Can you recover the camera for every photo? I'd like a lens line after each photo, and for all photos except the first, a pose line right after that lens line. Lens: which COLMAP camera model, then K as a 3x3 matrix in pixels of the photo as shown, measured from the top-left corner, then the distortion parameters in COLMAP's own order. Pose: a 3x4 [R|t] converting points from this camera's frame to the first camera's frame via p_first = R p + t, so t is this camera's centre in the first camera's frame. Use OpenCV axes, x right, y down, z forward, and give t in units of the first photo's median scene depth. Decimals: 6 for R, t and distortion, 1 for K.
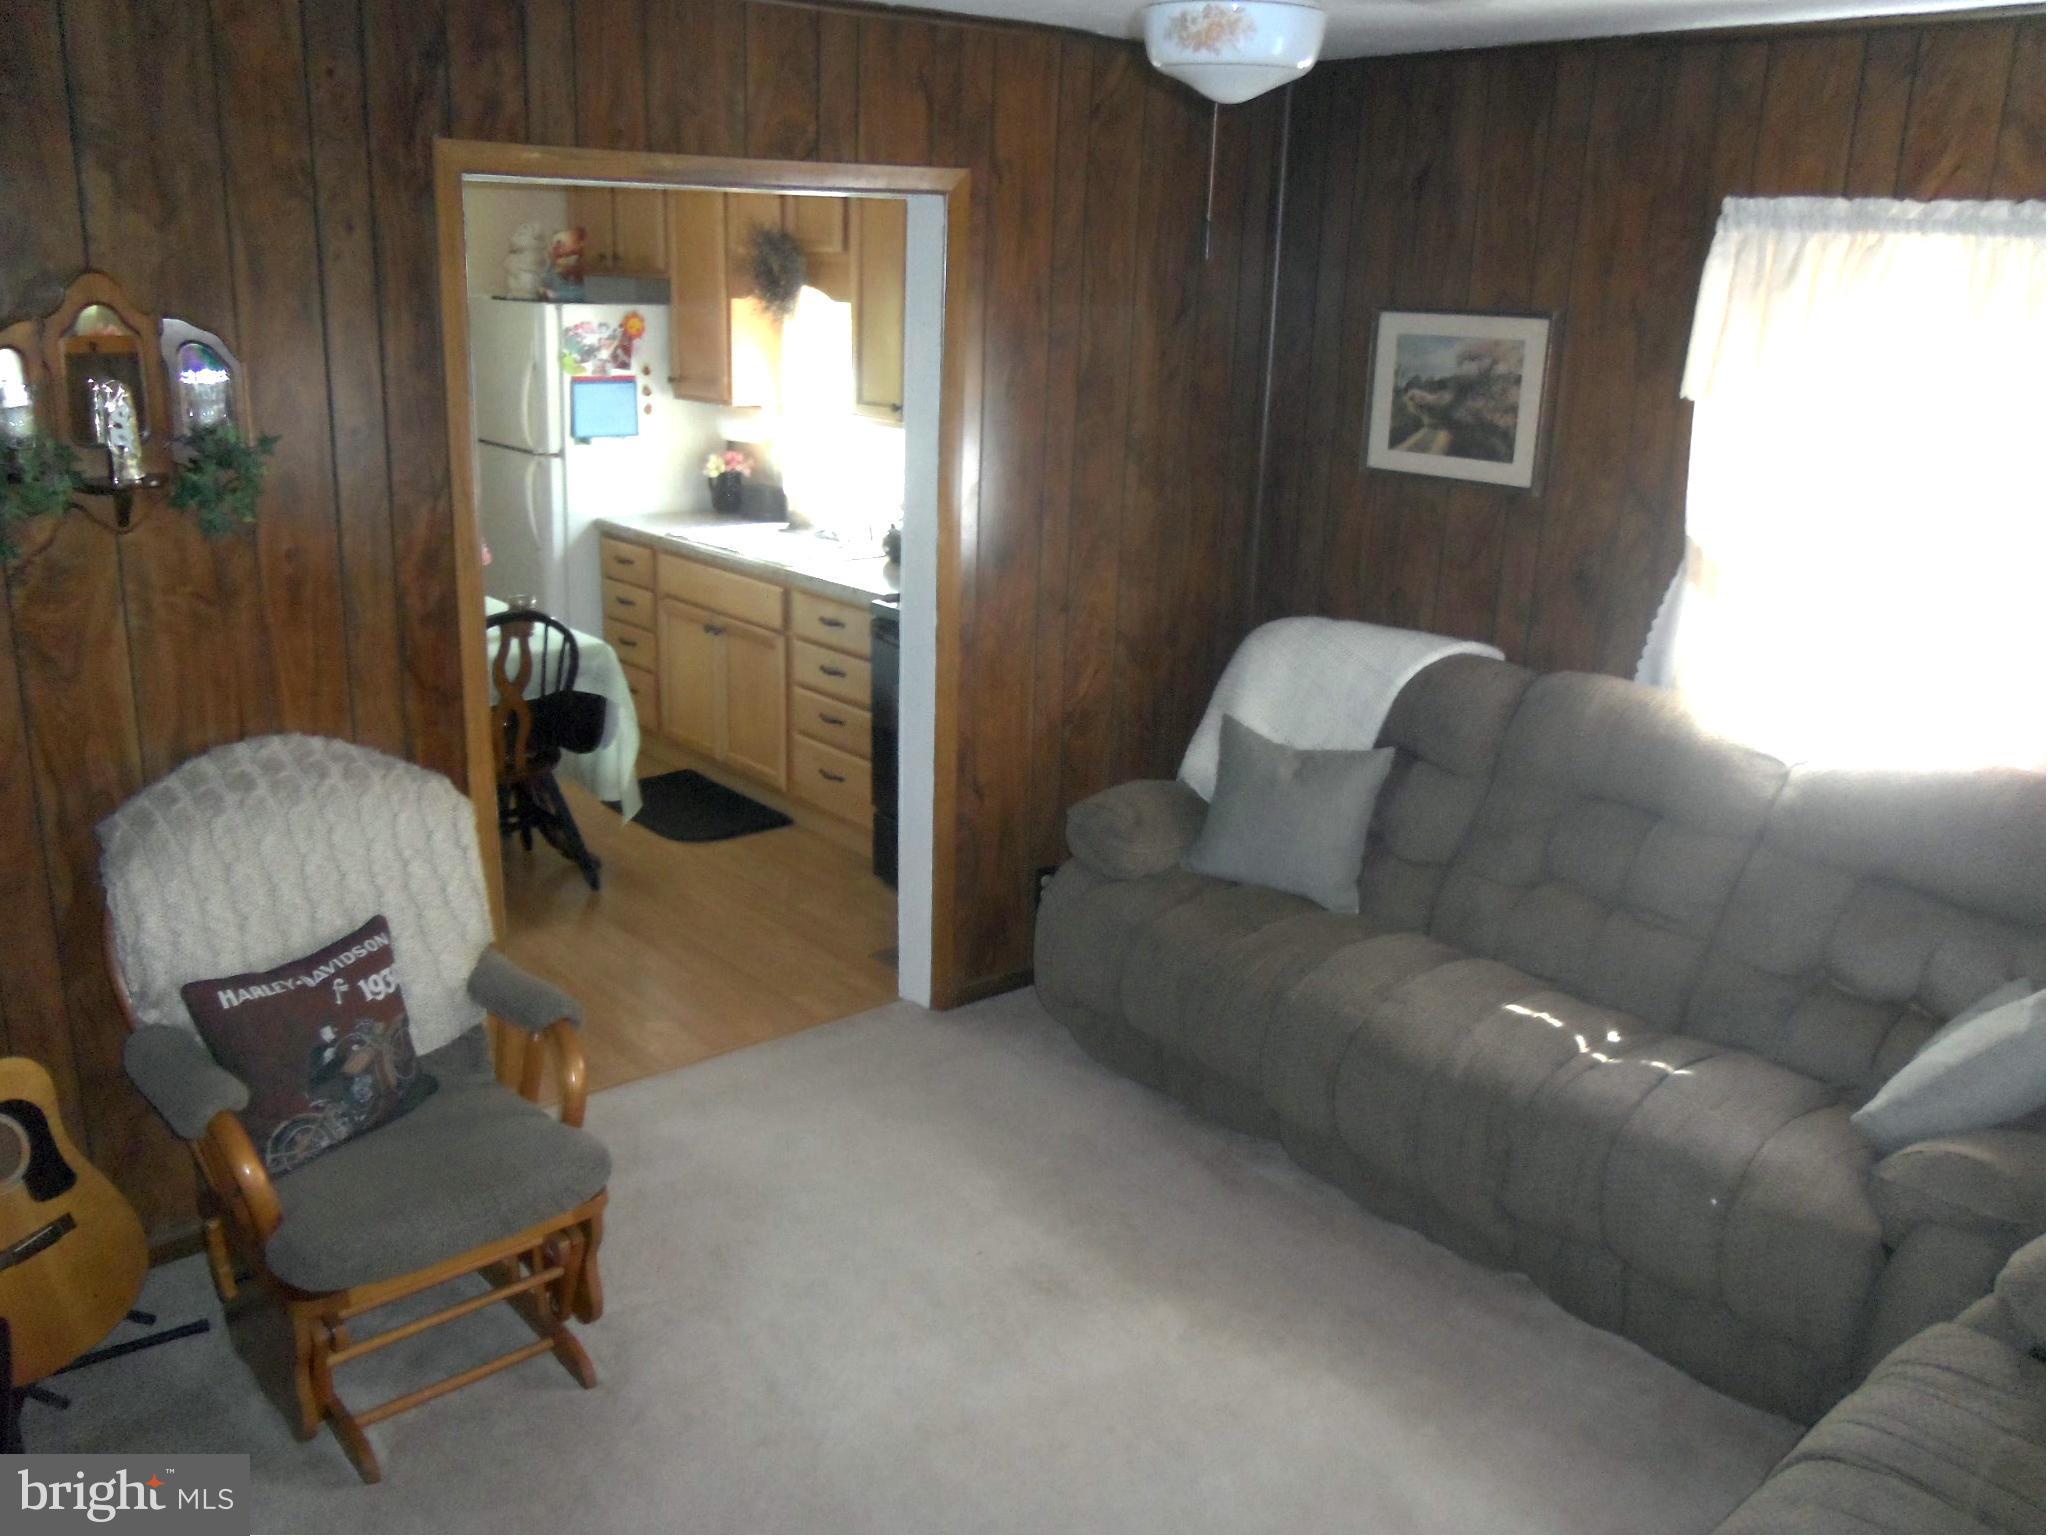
lens RADIAL K [[1706.0, 0, 1022.9], [0, 1706.0, 761.1], [0, 0, 1]] dist [-0.080566, 0.067204]
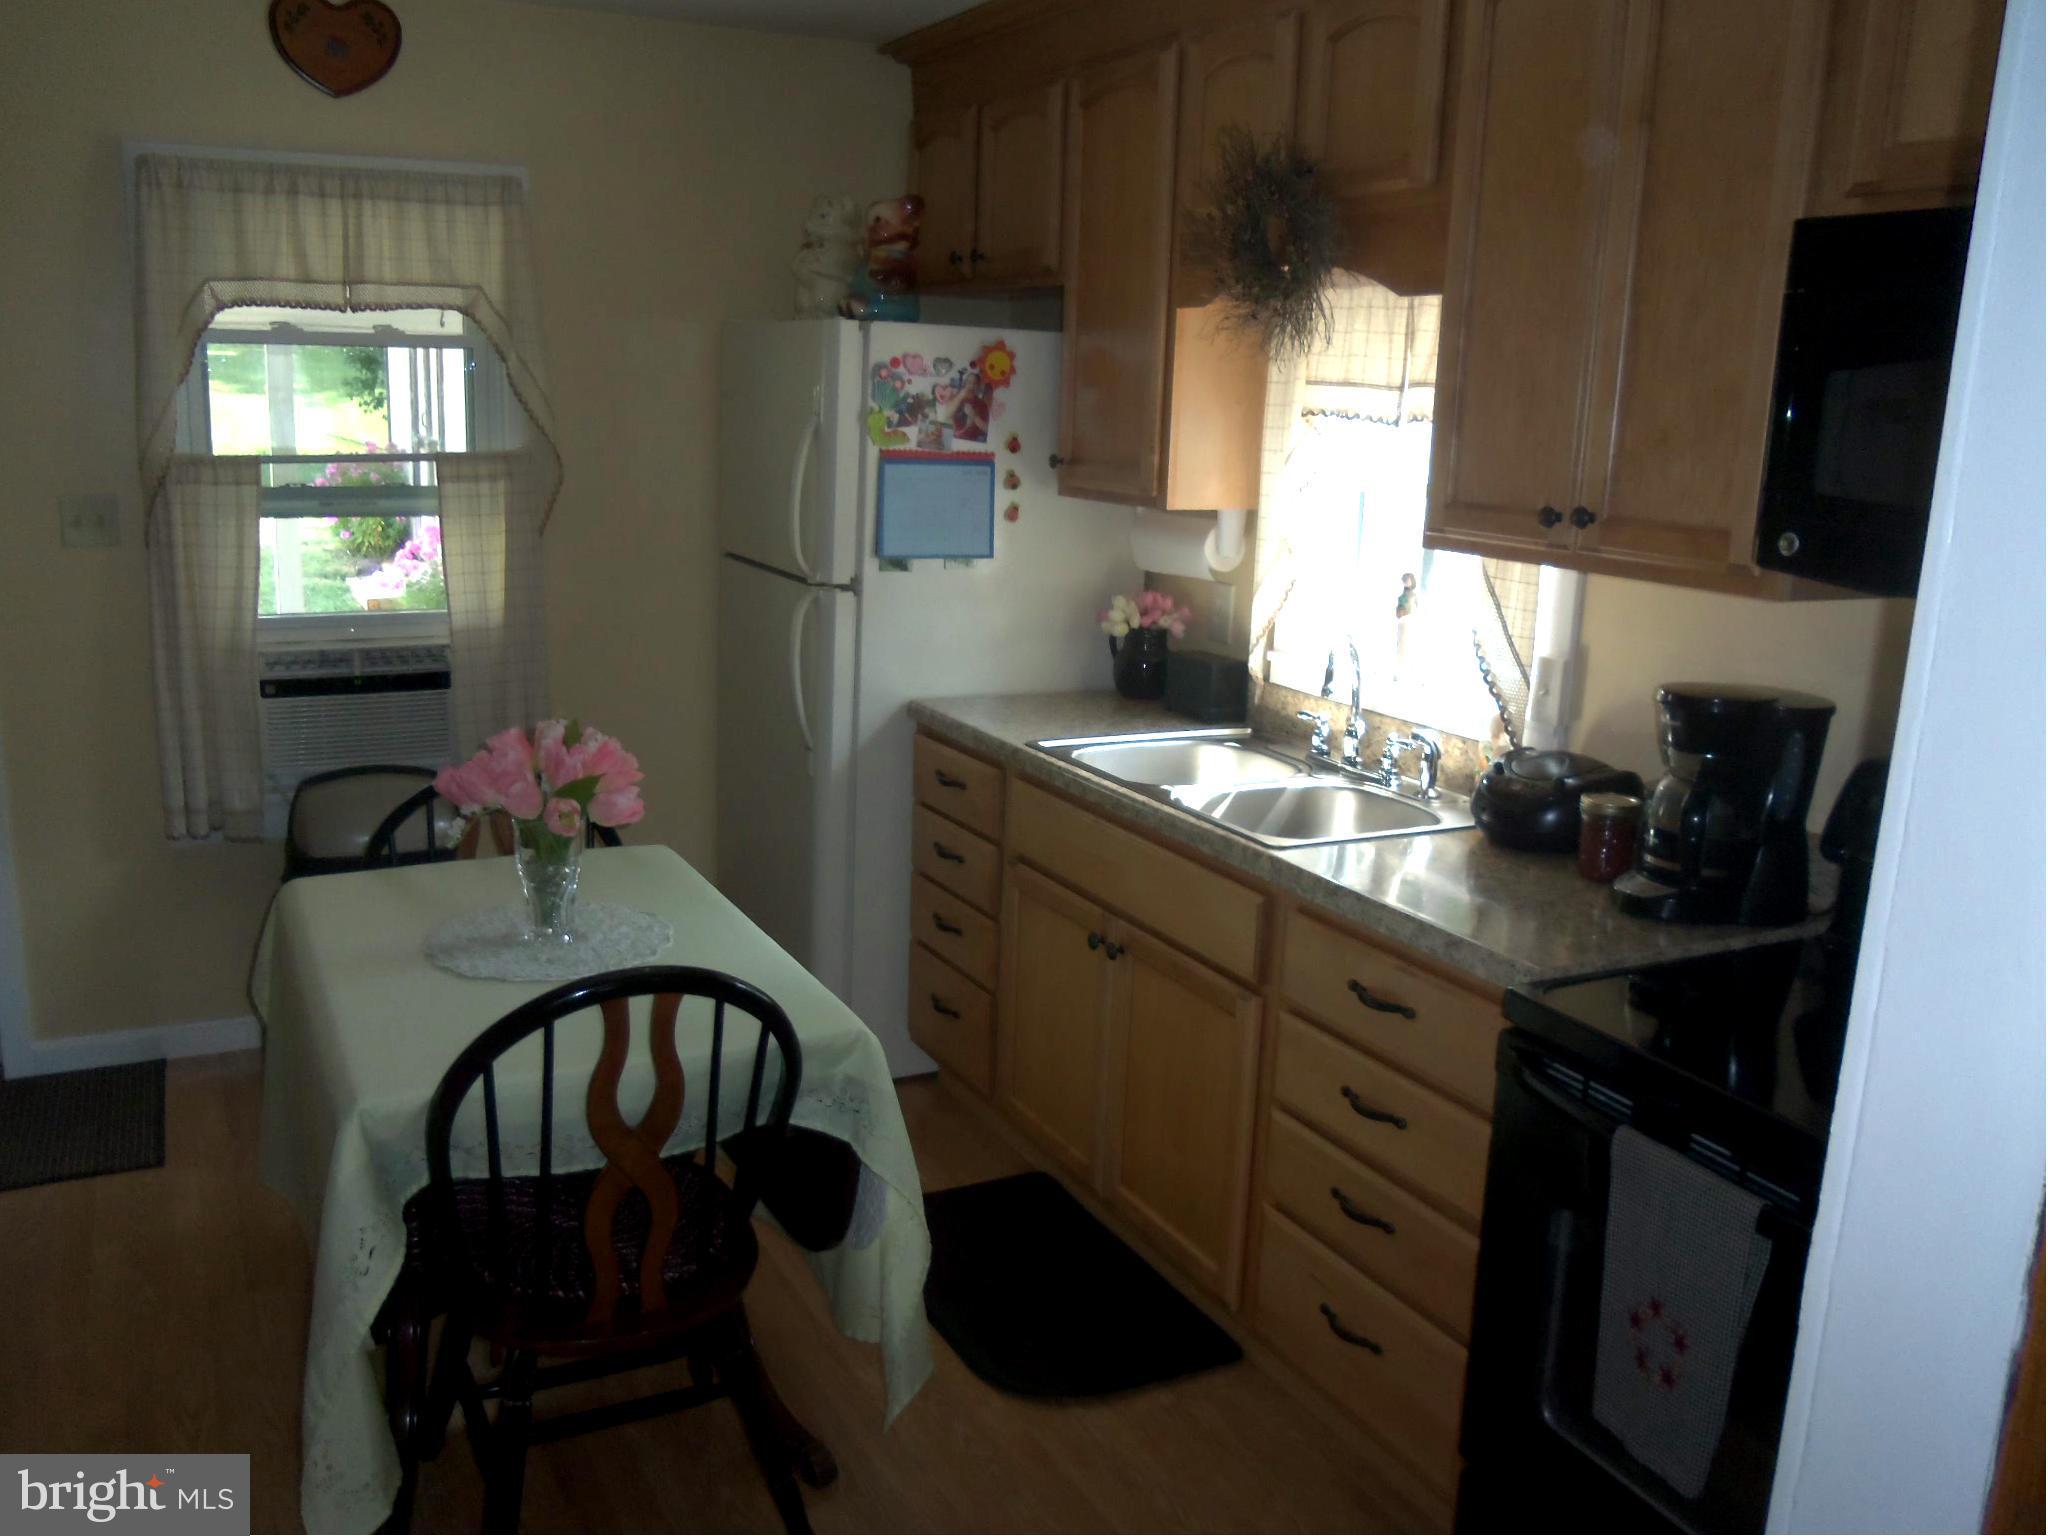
lens RADIAL K [[1706.0, 0, 1022.9], [0, 1706.0, 761.1], [0, 0, 1]] dist [-0.080566, 0.067204]
pose [[0.975164, 0.054746, -0.214613, -0.093679], [-0.070801, 0.995181, -0.067844, -0.089103], [0.209865, 0.081354, 0.974340, 0.465162]]
